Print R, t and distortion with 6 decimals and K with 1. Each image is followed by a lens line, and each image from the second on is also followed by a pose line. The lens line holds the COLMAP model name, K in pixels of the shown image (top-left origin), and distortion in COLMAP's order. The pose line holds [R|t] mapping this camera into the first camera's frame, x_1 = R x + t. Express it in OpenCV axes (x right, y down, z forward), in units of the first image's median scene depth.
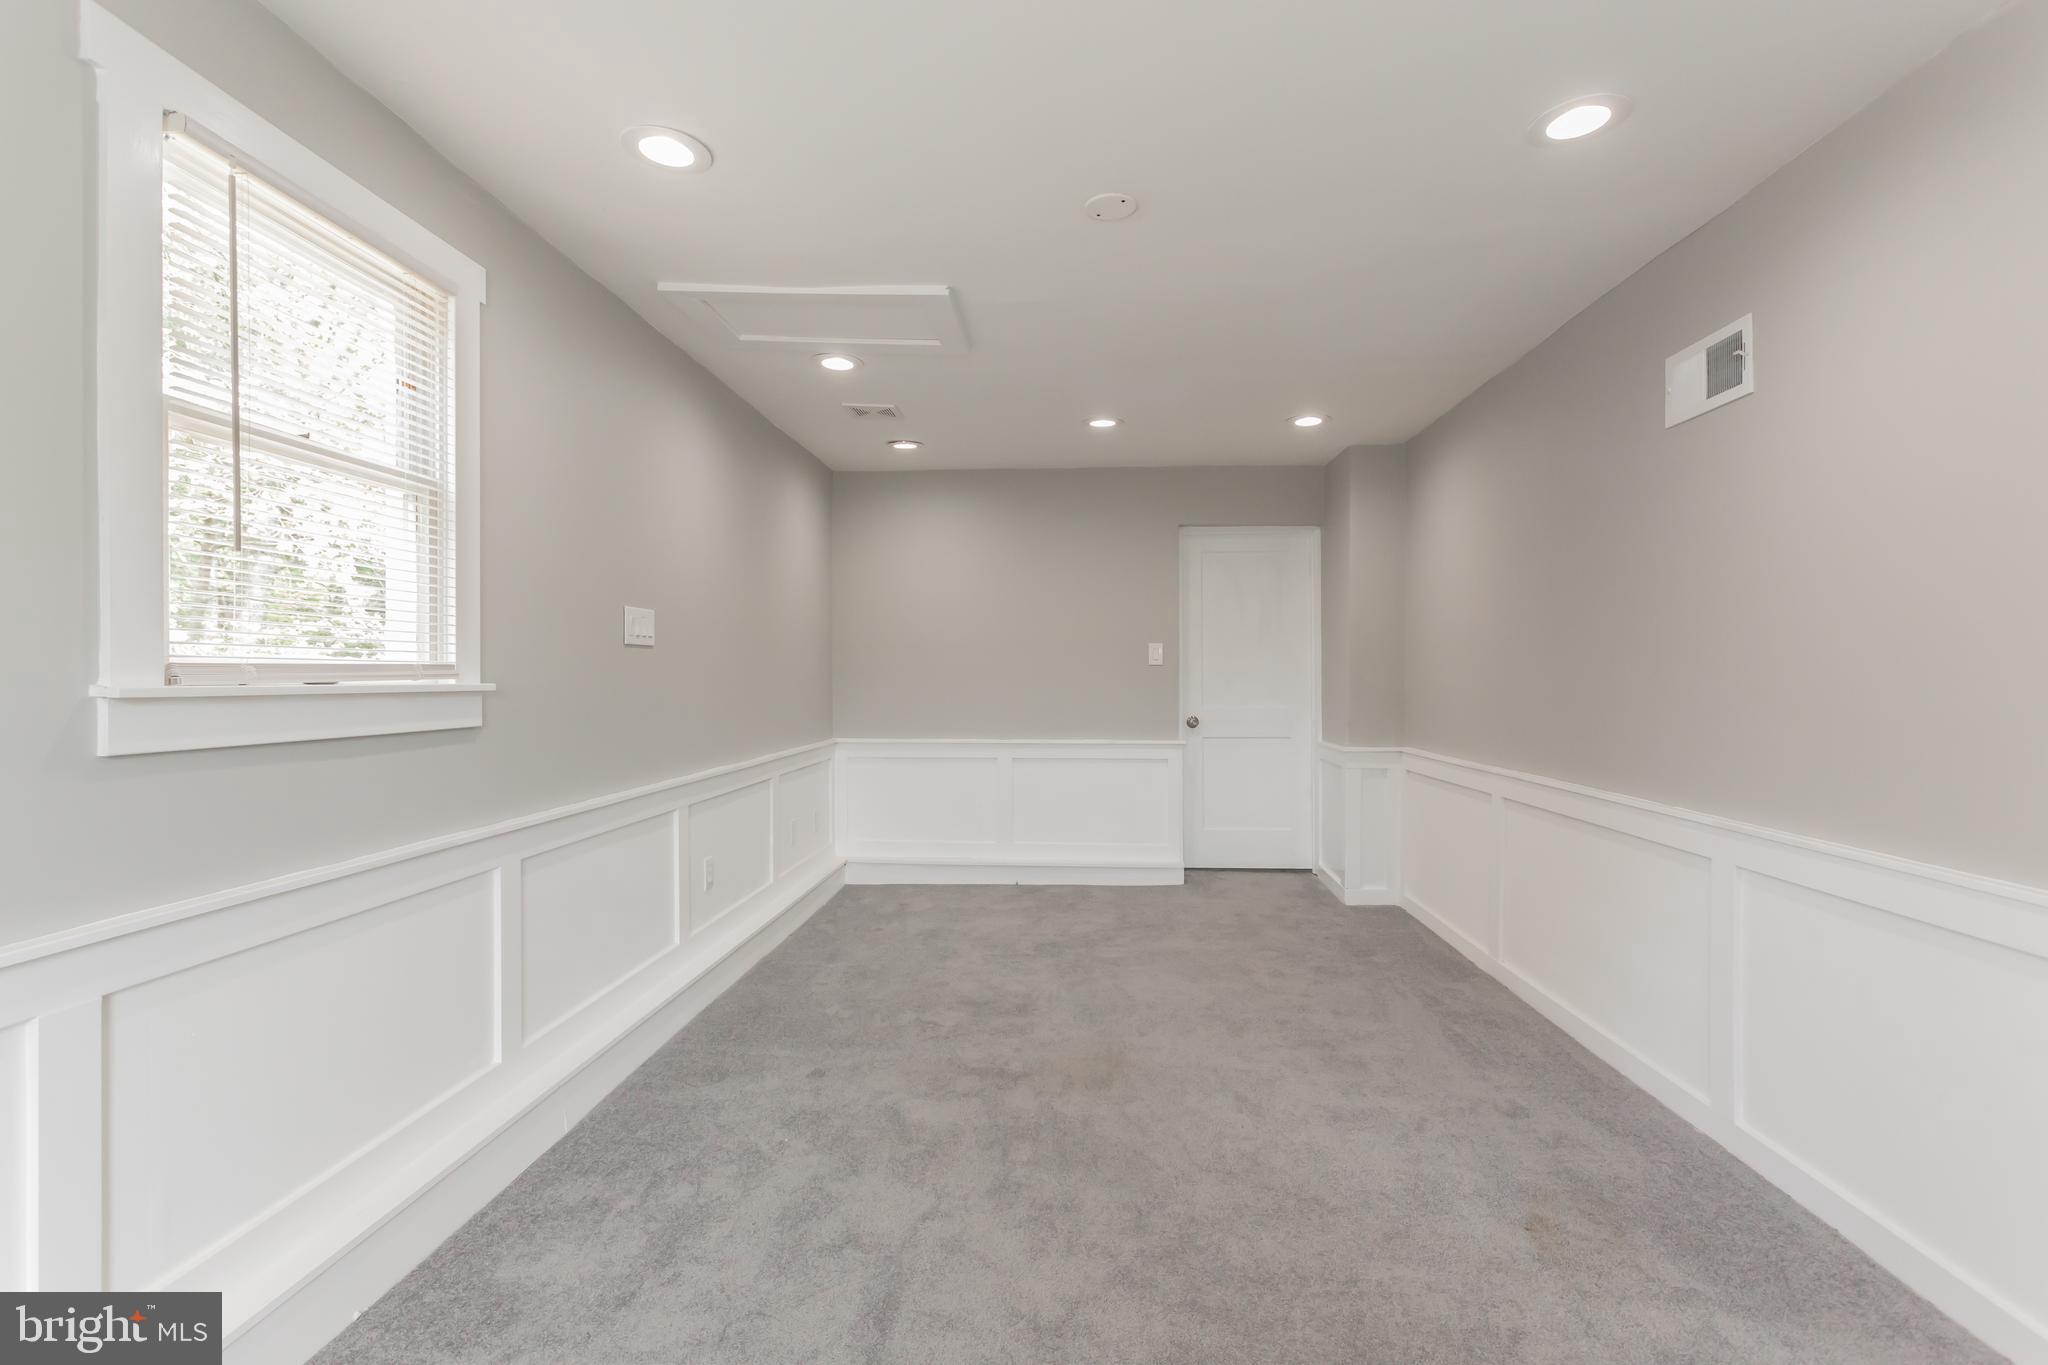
lens RADIAL K [[965.7, 0, 1023.1], [0, 965.7, 681.7], [0, 0, 1]] dist [0.013895, -0.000728]
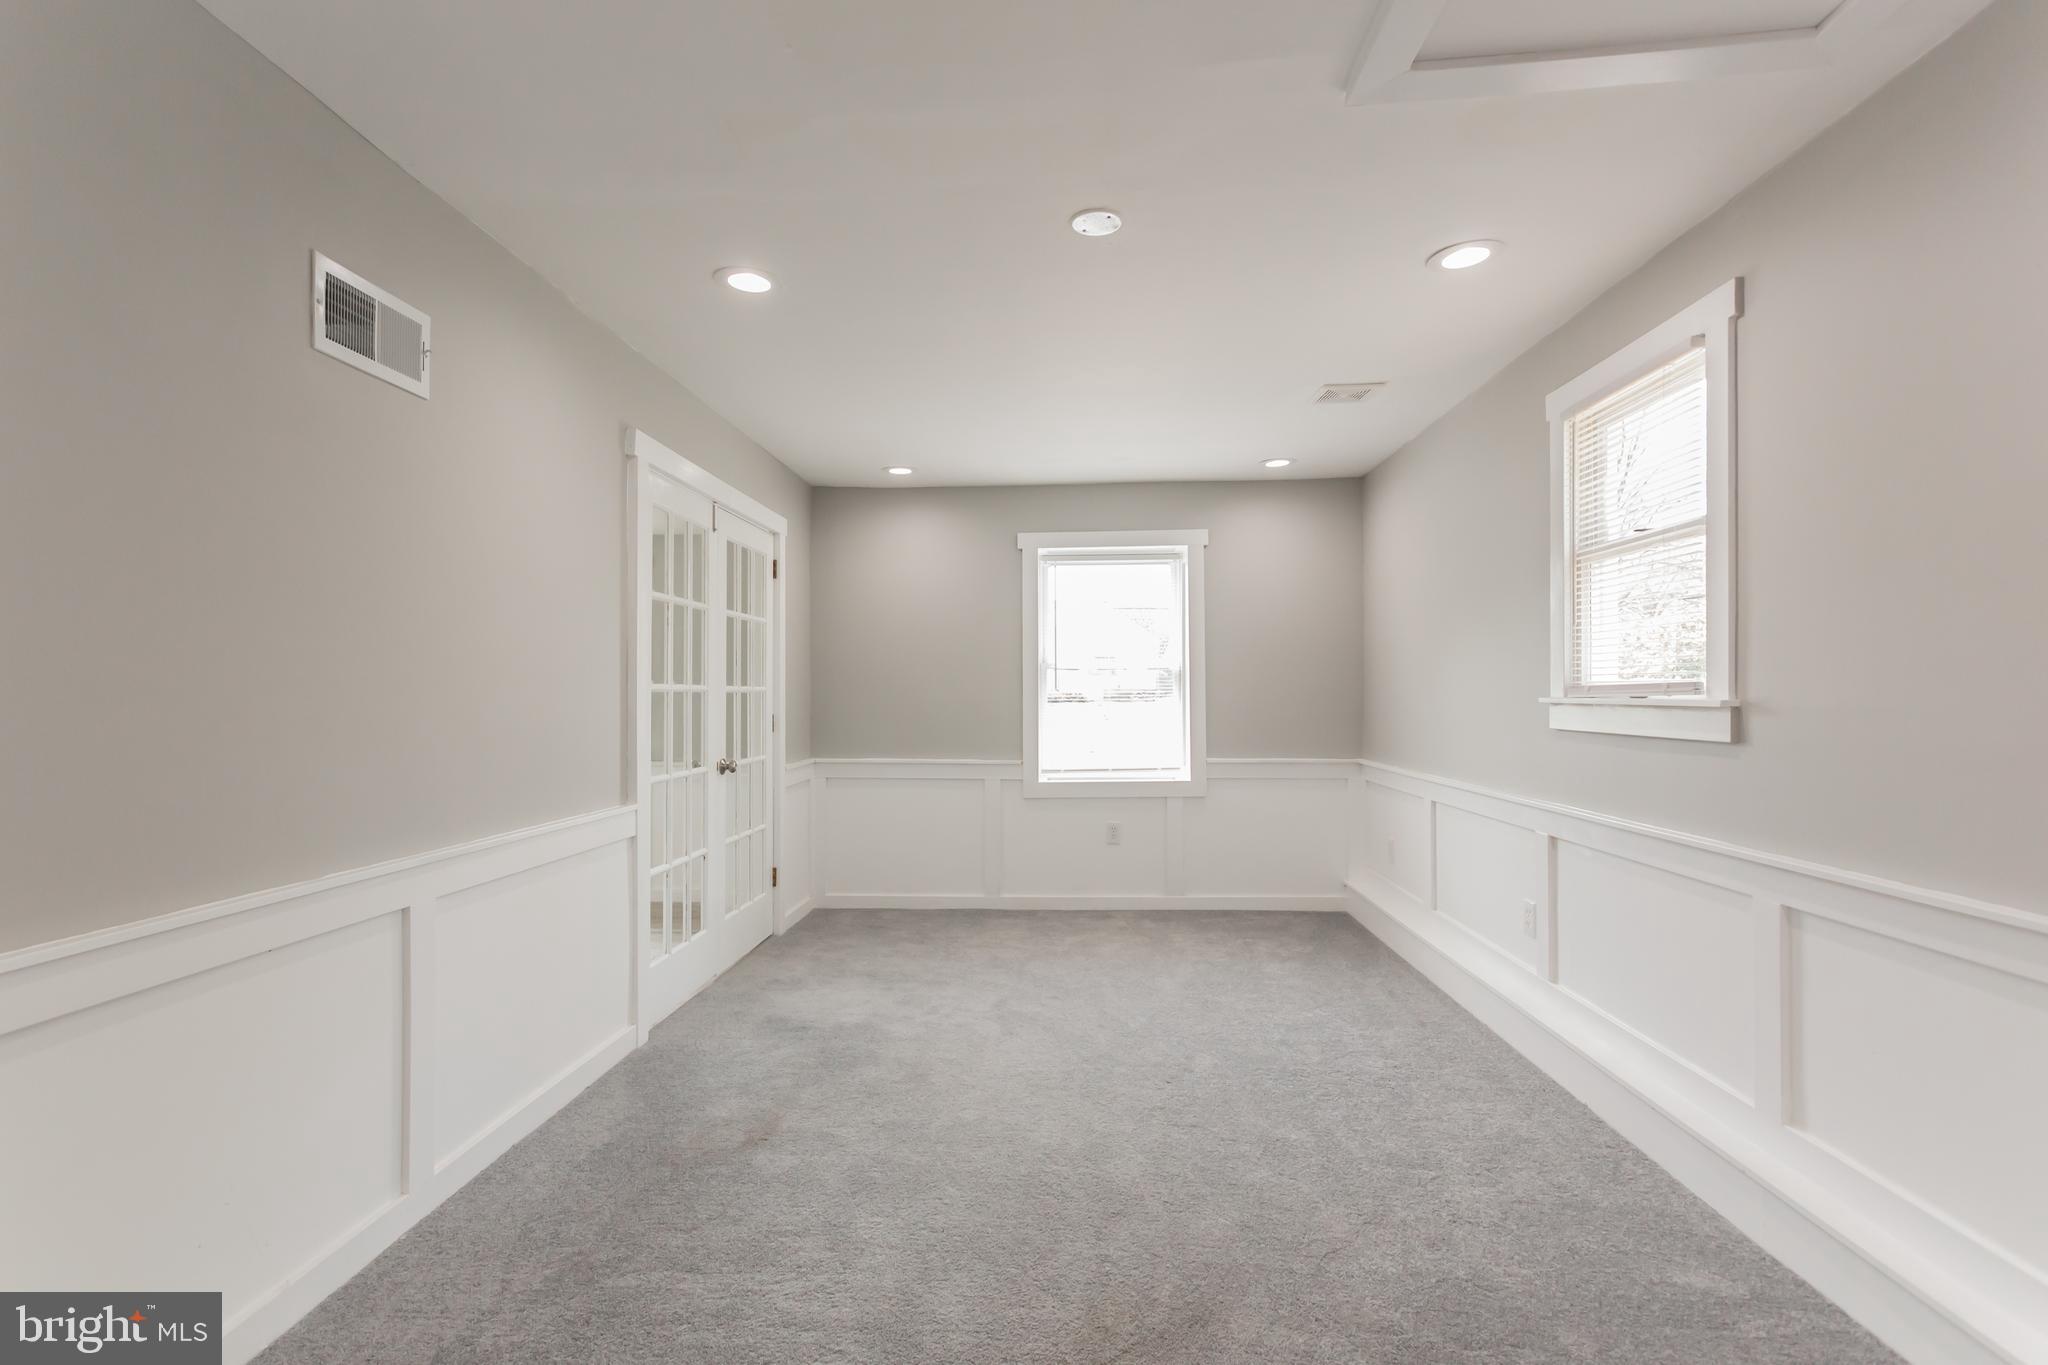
lens RADIAL K [[965.7, 0, 1023.1], [0, 965.7, 681.7], [0, 0, 1]] dist [0.013895, -0.000728]
pose [[-0.999940, 0.003678, -0.010277, 0.182510], [0.003788, 0.999936, -0.010652, -0.007981], [0.010237, -0.010690, -0.999890, 2.017580]]
